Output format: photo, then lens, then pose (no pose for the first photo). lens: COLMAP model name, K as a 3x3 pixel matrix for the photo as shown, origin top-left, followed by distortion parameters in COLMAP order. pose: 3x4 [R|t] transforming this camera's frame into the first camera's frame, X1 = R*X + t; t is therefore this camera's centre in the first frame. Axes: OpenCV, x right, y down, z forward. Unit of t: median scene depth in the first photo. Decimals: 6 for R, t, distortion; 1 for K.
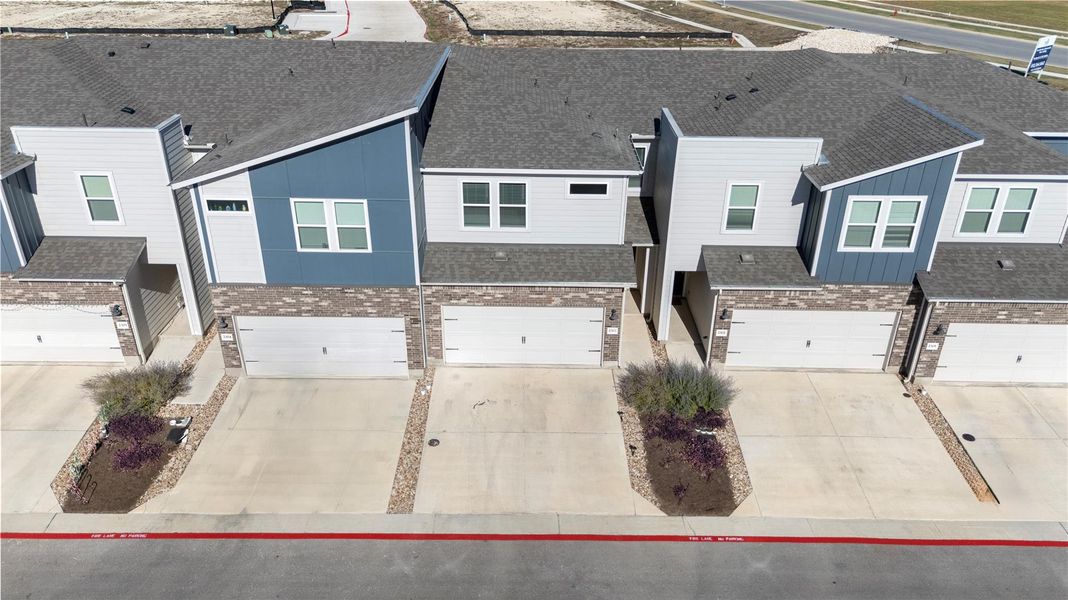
lens RADIAL K [[764.3, 0, 534.0], [0, 764.3, 300.0], [0, 0, 1]] dist [0.008109, 0.000880]
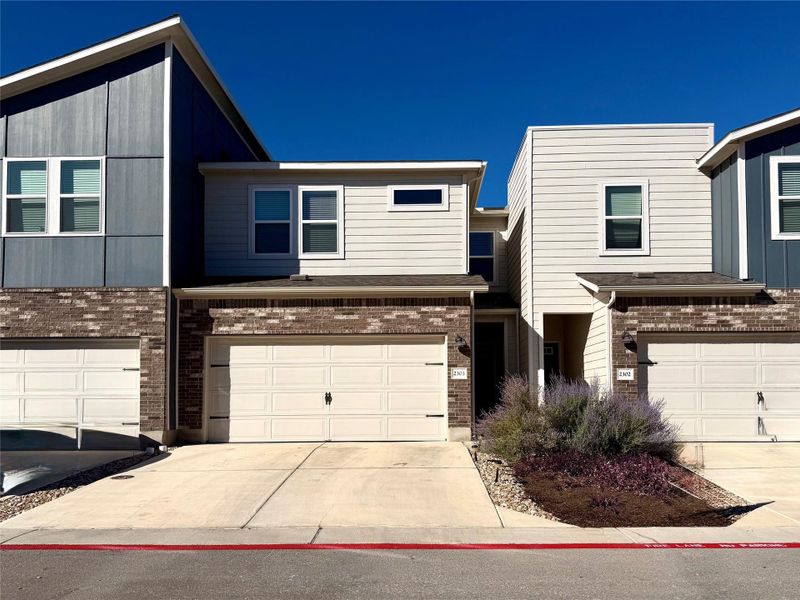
lens RADIAL K [[646.2, 0, 400.0], [0, 646.2, 300.0], [0, 0, 1]] dist [0.000102, -0.006474]
pose [[0.999819, -0.014626, -0.012146, 0.060257], [0.006678, 0.868342, -0.495921, 0.267288], [0.017801, 0.495750, 0.868283, 0.492193]]
